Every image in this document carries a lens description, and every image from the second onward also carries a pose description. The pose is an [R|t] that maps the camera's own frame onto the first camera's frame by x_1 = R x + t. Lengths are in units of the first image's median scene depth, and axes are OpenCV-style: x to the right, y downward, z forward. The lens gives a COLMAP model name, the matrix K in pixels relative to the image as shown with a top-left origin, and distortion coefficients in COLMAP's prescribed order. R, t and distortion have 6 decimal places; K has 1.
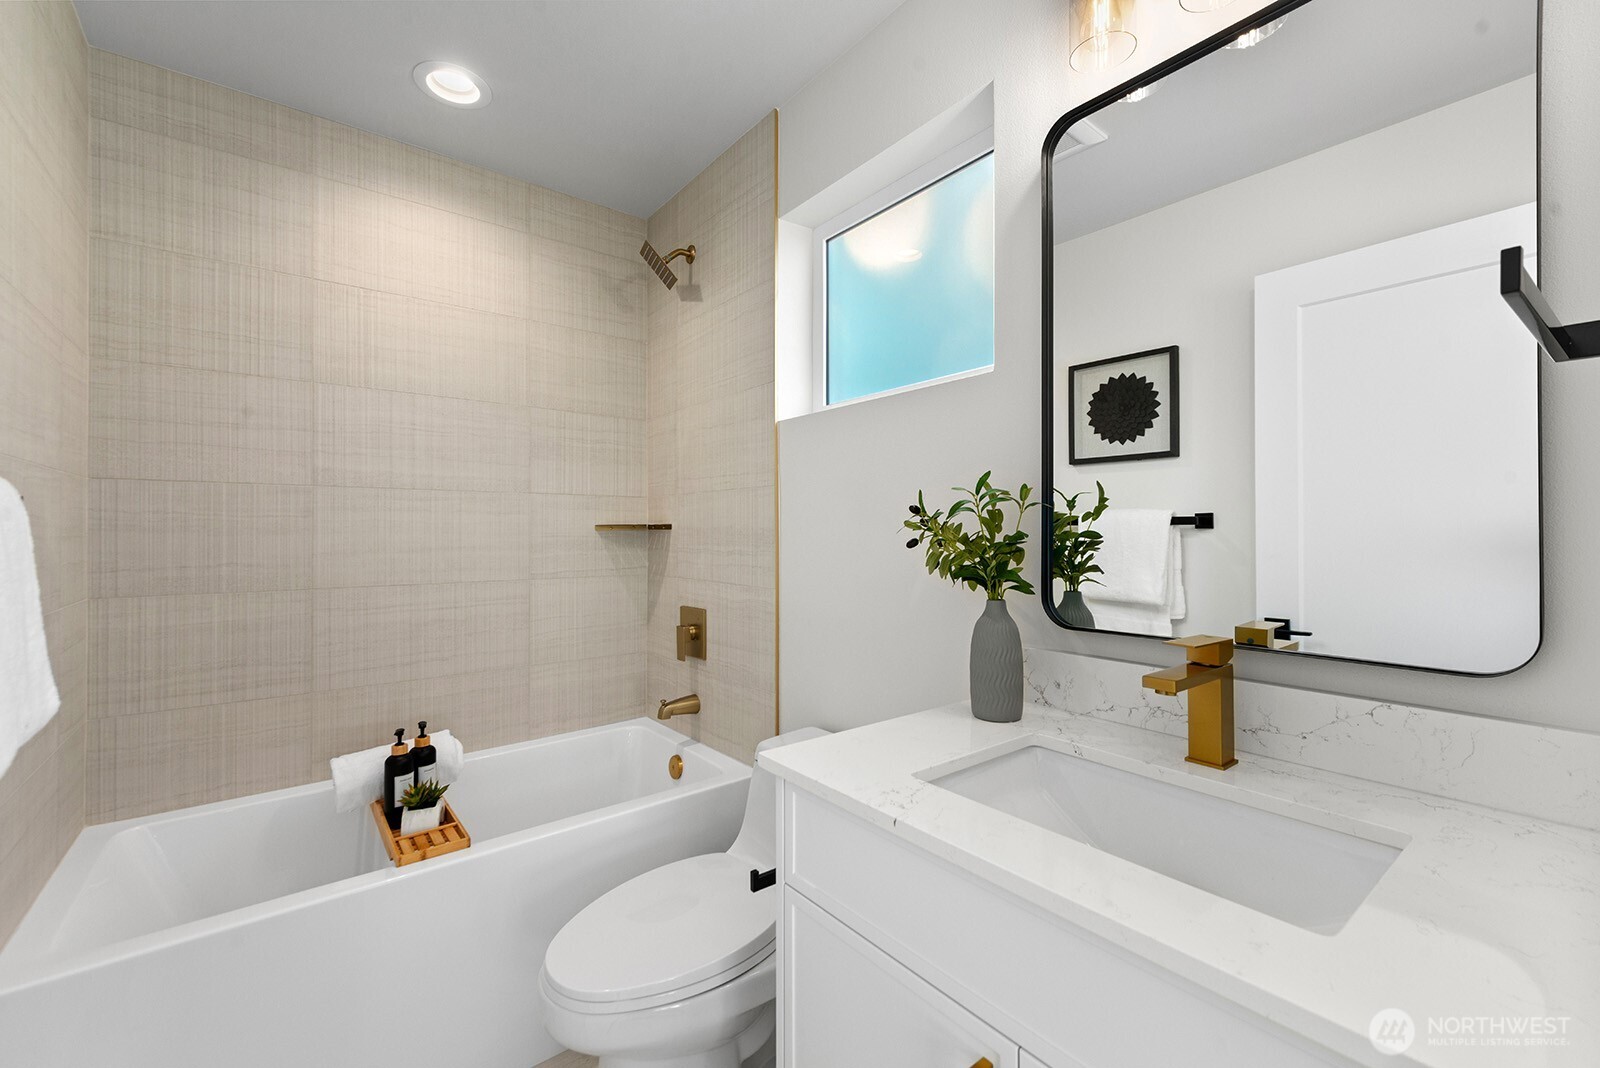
lens RADIAL K [[664.3, 0, 799.9], [0, 664.3, 532.5], [0, 0, 1]] dist [0.013086, 0.000120]
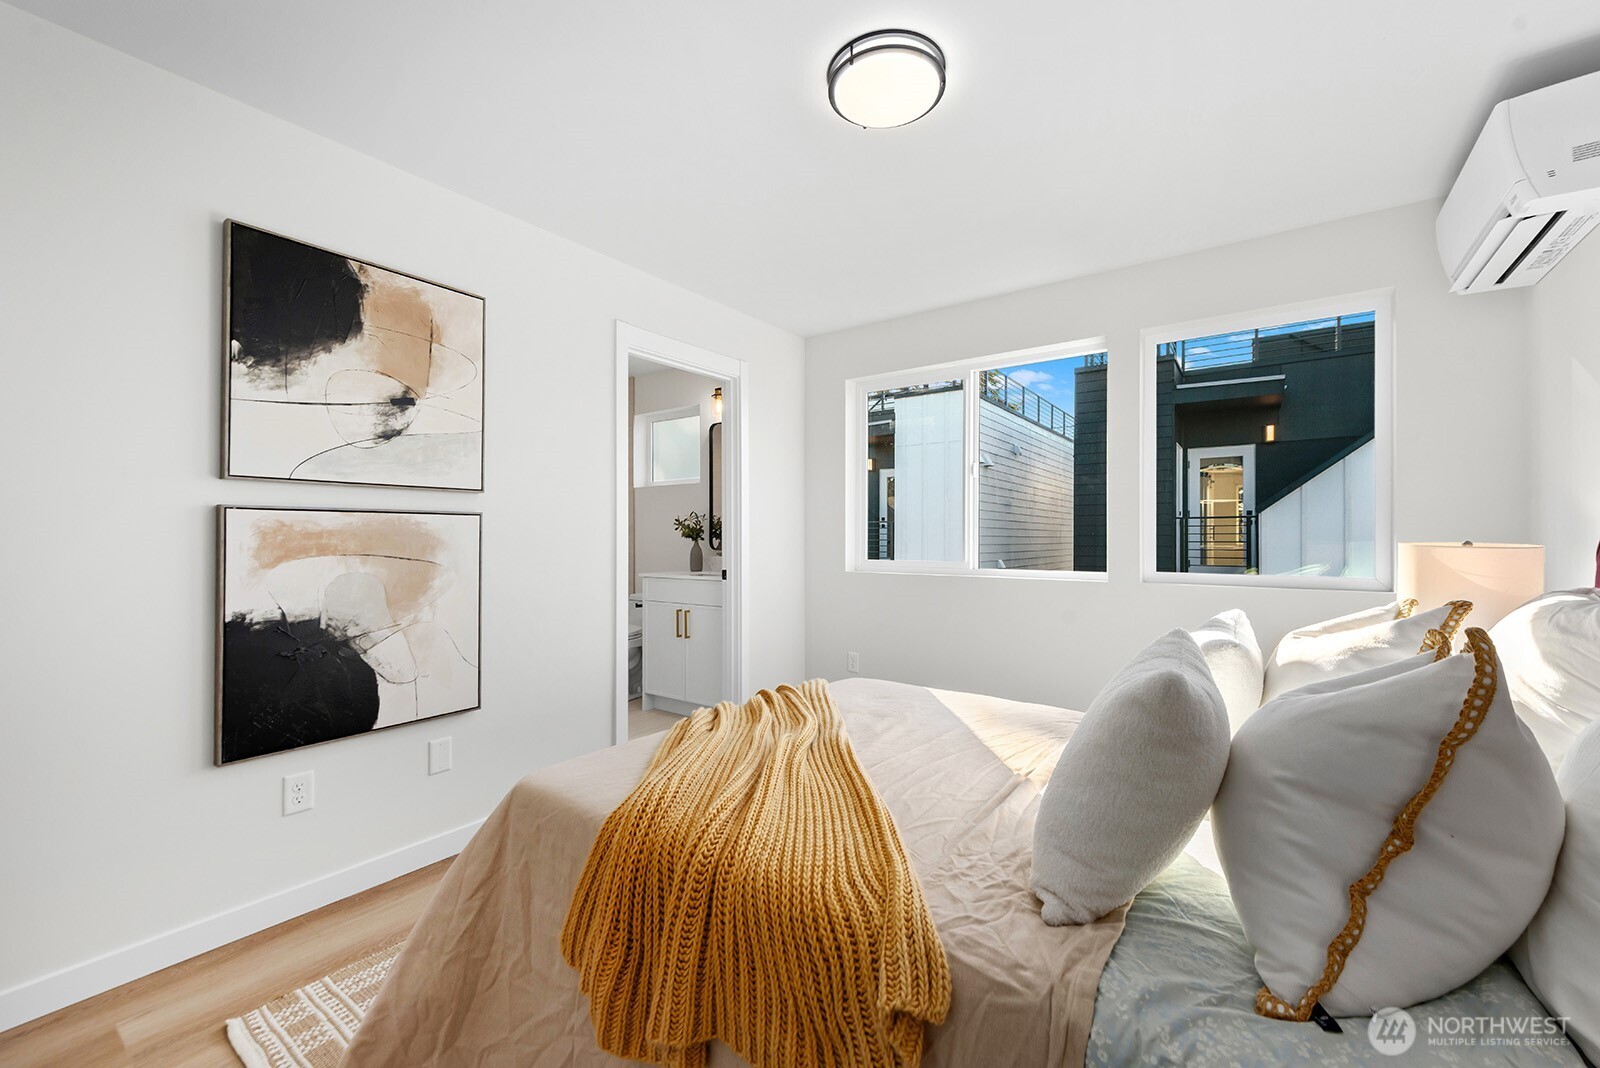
lens RADIAL K [[654.5, 0, 799.0], [0, 654.5, 533.8], [0, 0, 1]] dist [0.000041, -0.000131]
pose [[0.960710, 0.004762, 0.277513, -0.205045], [-0.004330, 0.999988, -0.002169, 0.051338], [-0.277520, 0.000882, 0.960719, -2.906947]]
